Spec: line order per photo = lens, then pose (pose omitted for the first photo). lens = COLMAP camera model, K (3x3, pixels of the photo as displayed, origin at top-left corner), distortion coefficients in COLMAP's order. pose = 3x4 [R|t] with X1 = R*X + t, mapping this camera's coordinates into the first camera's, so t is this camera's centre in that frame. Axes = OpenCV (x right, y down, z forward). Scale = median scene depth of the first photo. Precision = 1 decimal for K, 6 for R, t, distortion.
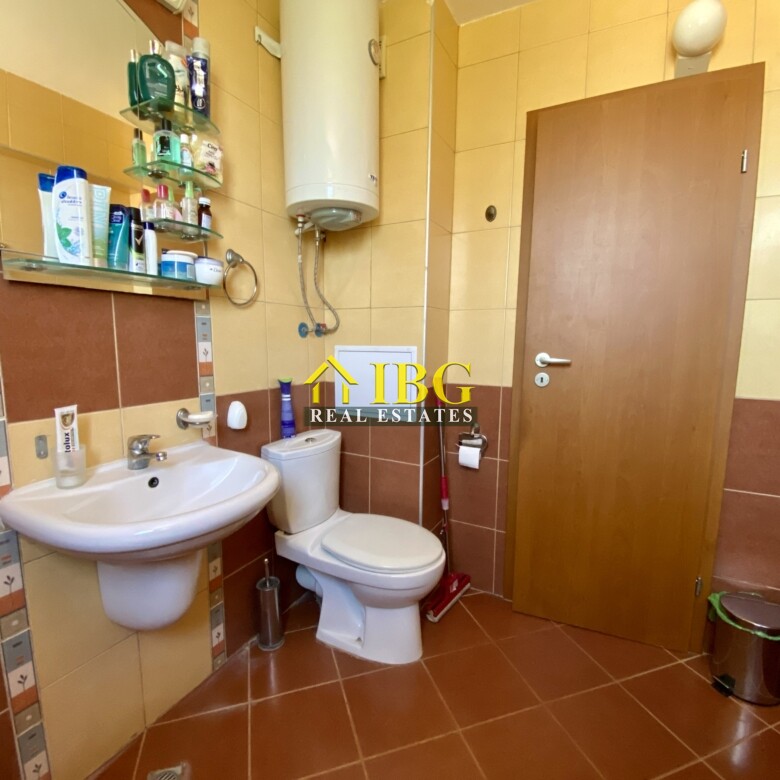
lens RADIAL K [[420.7, 0, 385.6], [0, 420.7, 396.5], [0, 0, 1]] dist [0.037065, -0.034717]
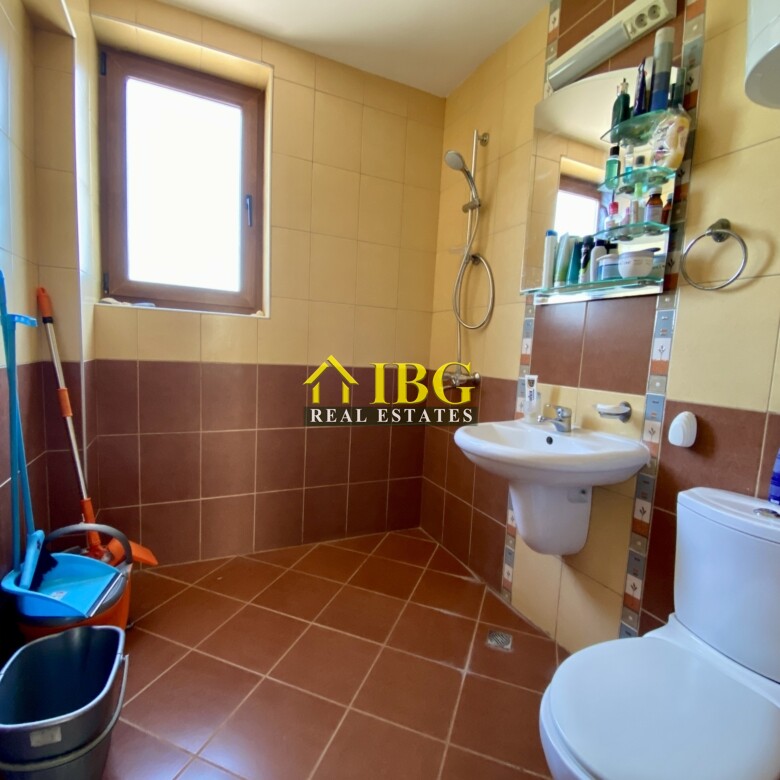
lens RADIAL K [[418.9, 0, 385.1], [0, 418.9, 395.6], [0, 0, 1]] dist [0.029286, -0.031582]
pose [[-0.612208, 0.049218, -0.789164, 0.673206], [-0.159227, 0.969941, 0.184016, -0.080453], [0.774499, 0.238312, -0.585968, 1.100919]]
